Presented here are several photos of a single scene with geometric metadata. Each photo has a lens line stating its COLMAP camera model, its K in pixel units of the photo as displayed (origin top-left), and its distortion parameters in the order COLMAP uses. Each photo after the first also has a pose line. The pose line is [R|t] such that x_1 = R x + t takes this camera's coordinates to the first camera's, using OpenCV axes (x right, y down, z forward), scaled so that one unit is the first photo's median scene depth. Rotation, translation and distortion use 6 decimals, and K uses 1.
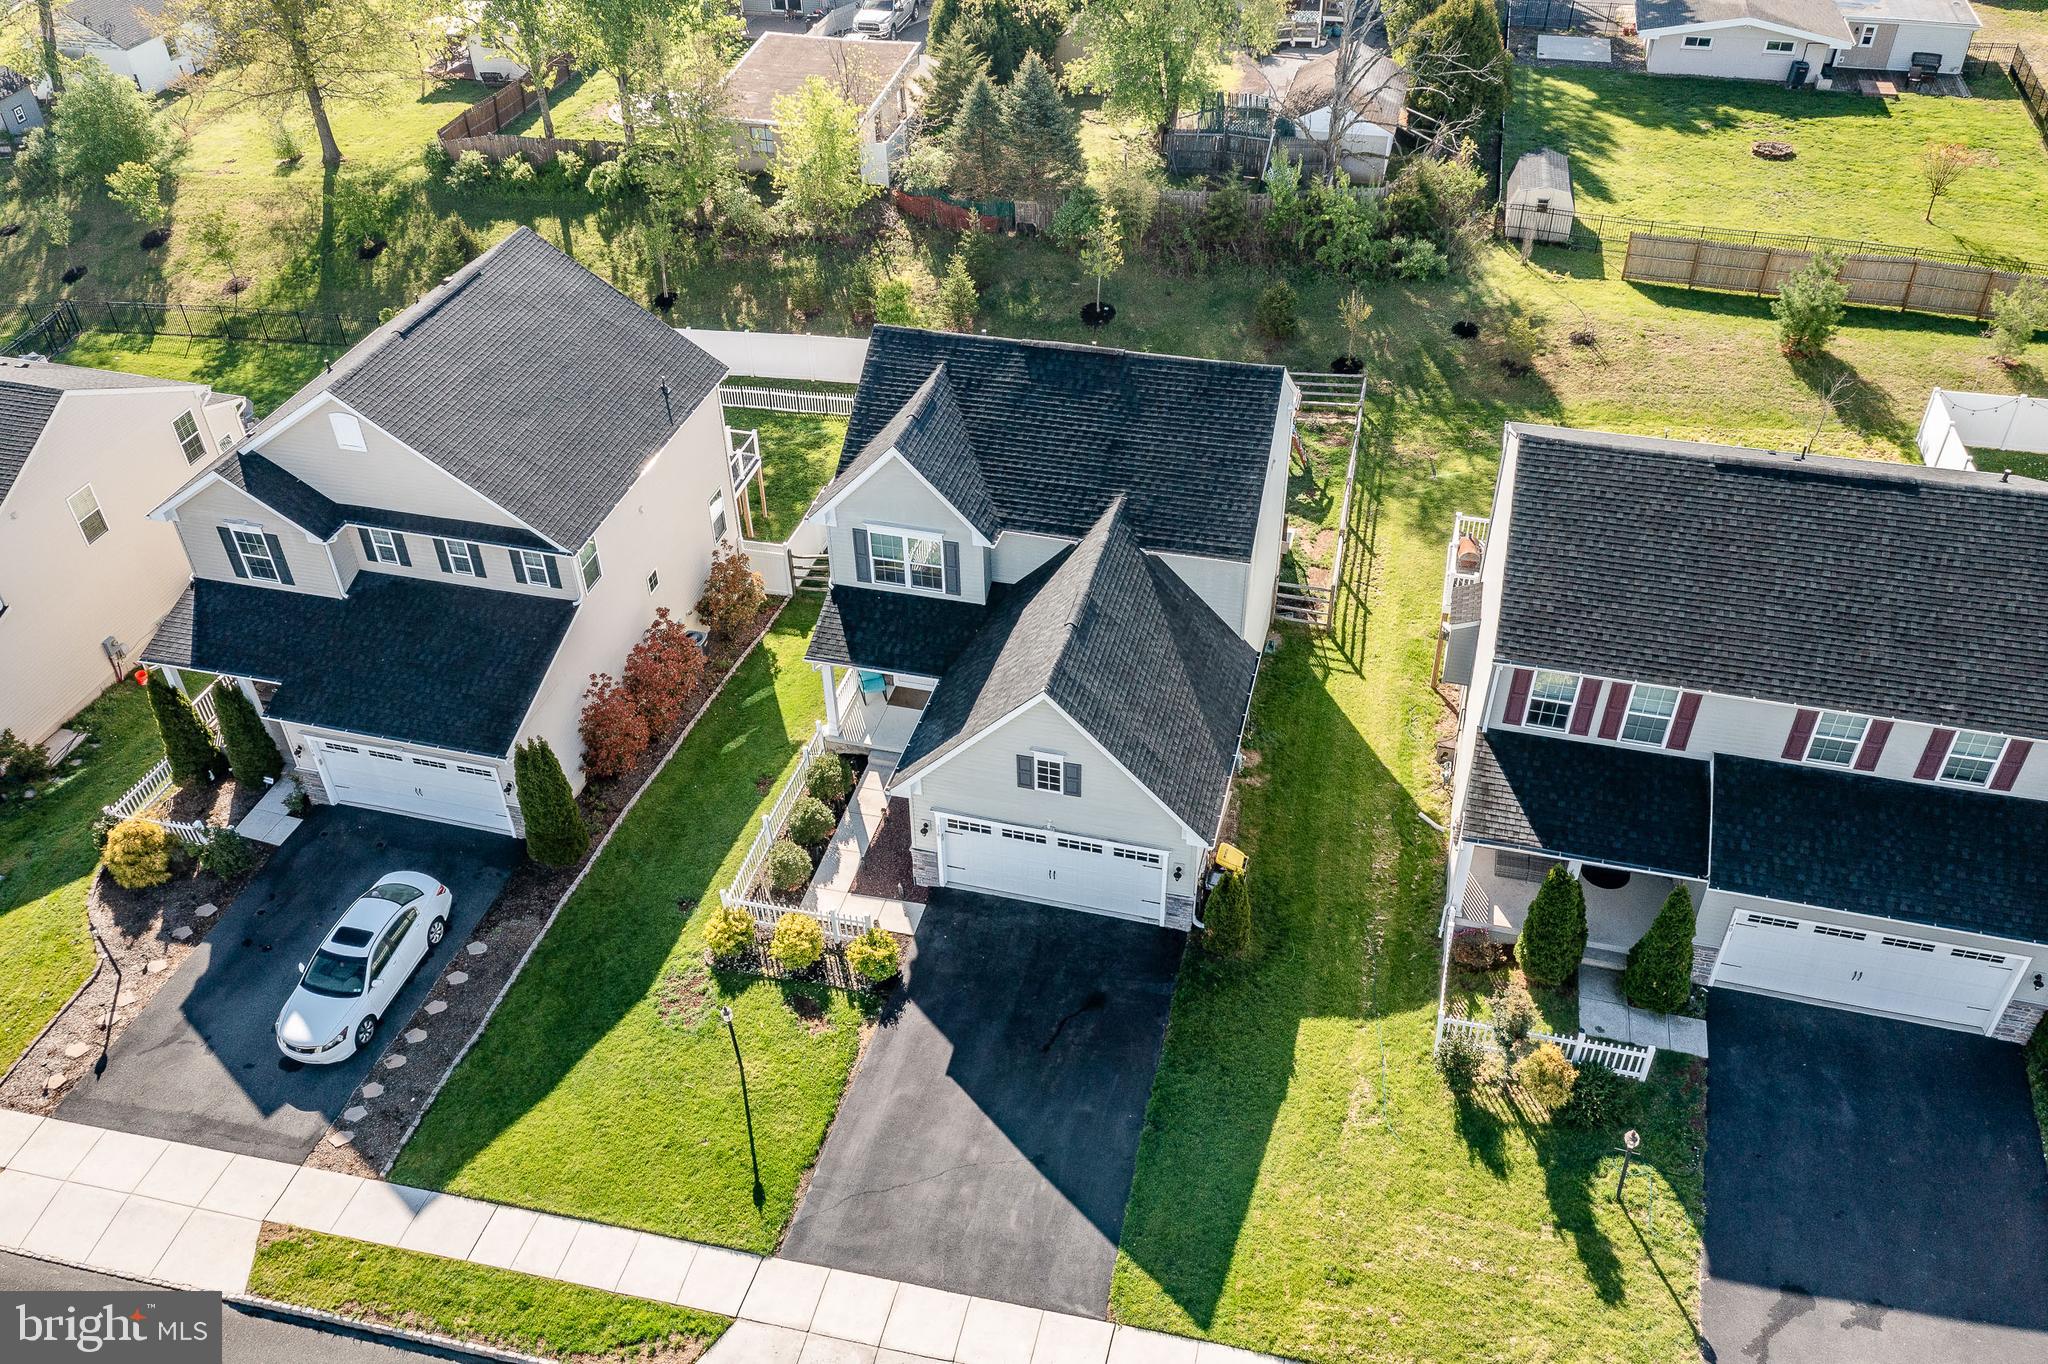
lens RADIAL K [[1621.7, 0, 1020.0], [0, 1621.7, 672.6], [0, 0, 1]] dist [0.008657, 0.012713]
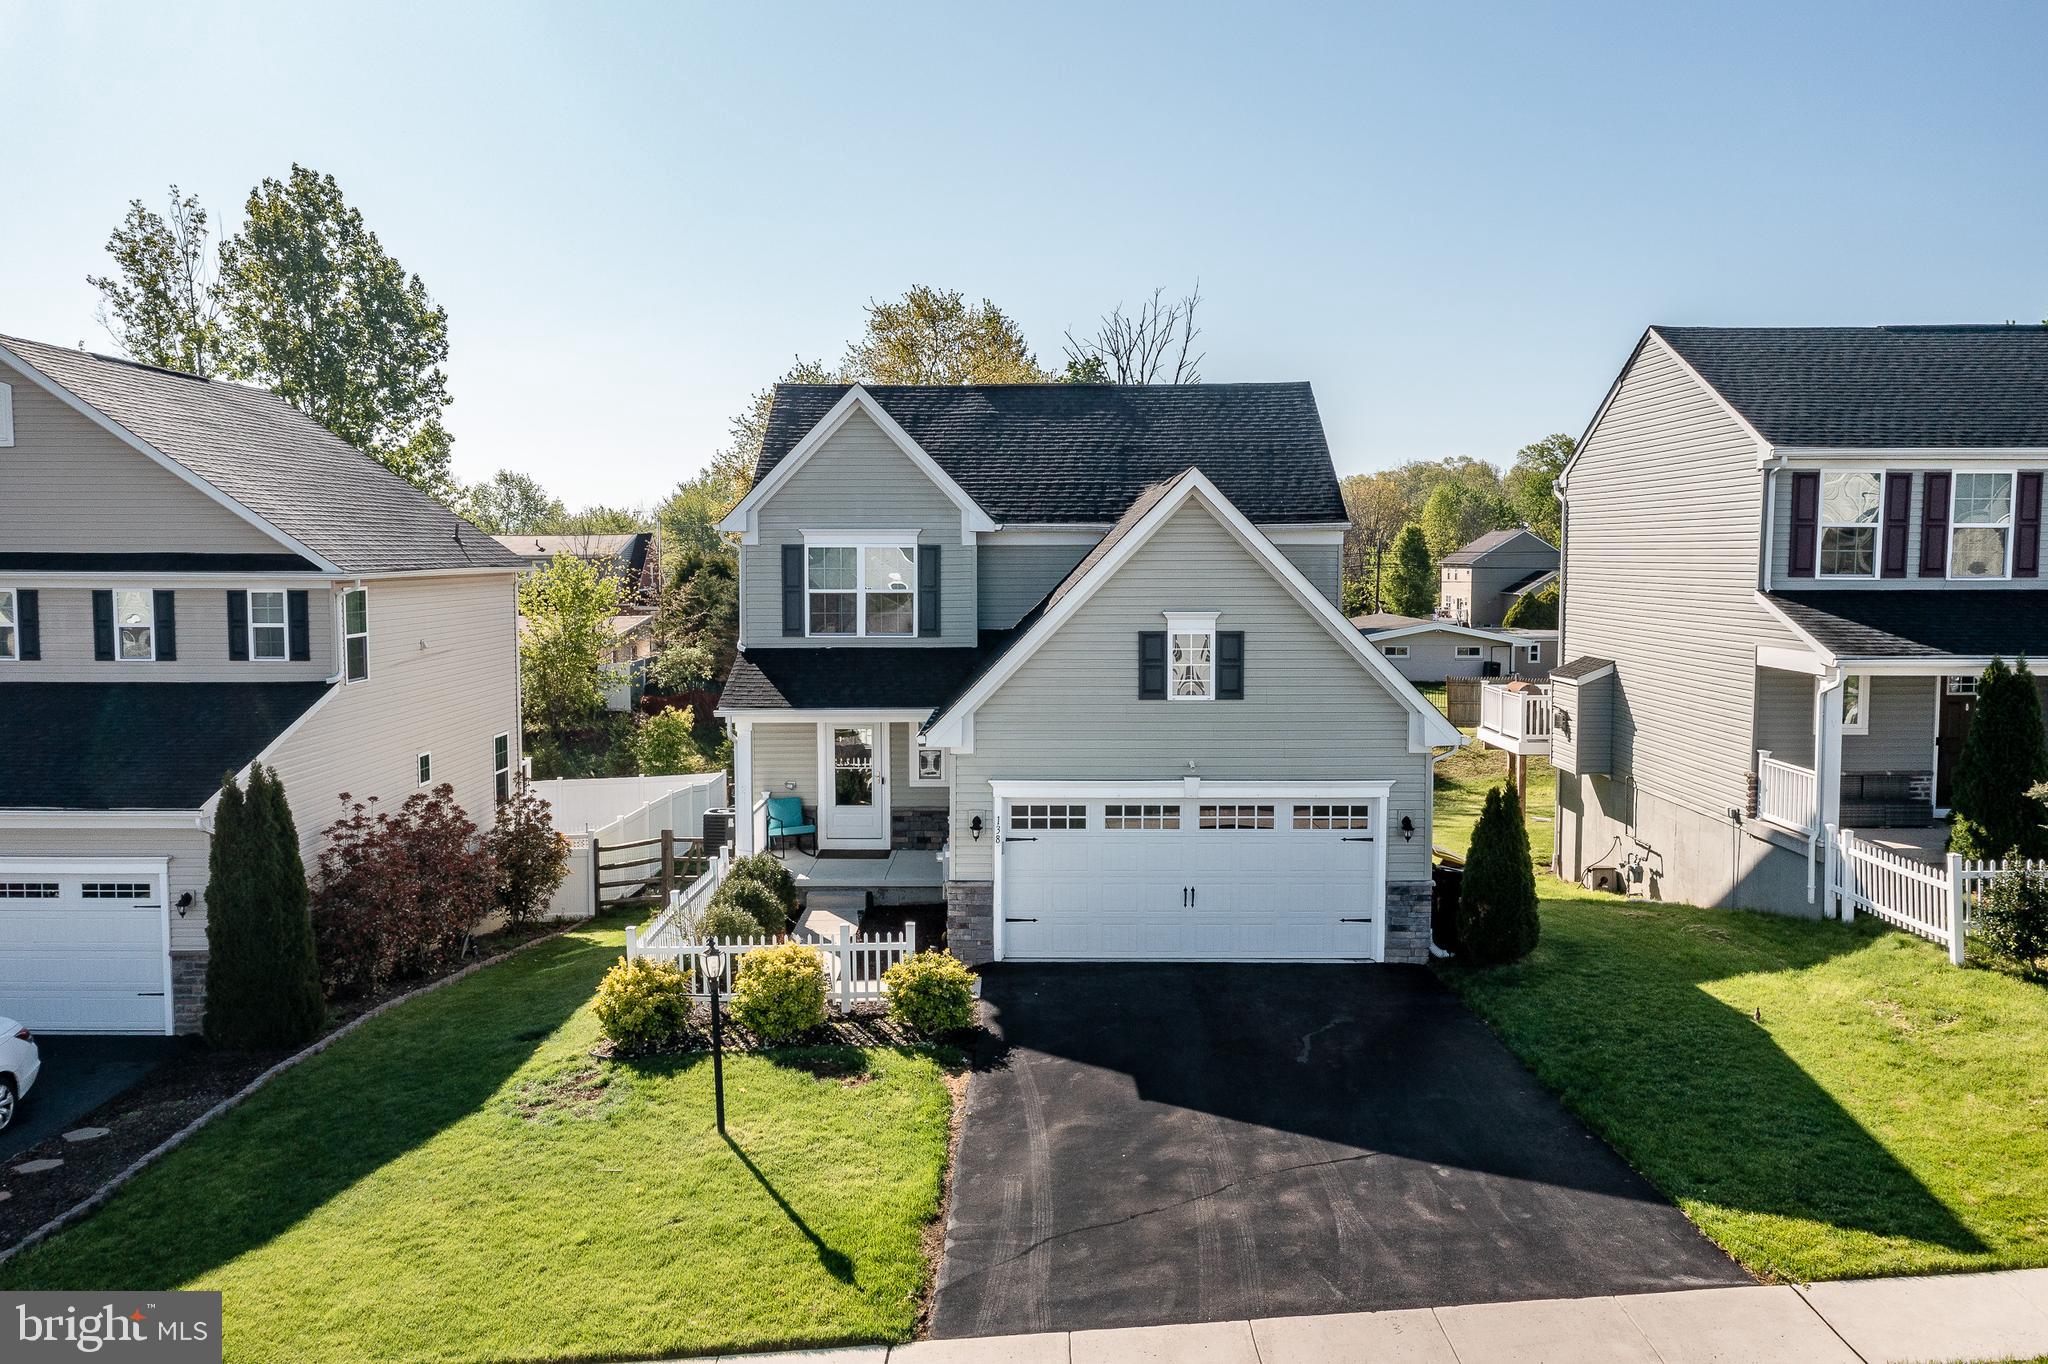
lens RADIAL K [[1621.7, 0, 1020.0], [0, 1621.7, 672.6], [0, 0, 1]] dist [0.008657, 0.012713]
pose [[0.967913, -0.000256, 0.251285, -0.177423], [0.142457, 0.824335, -0.547885, 0.348376], [-0.207003, 0.566102, 0.797921, 0.450169]]
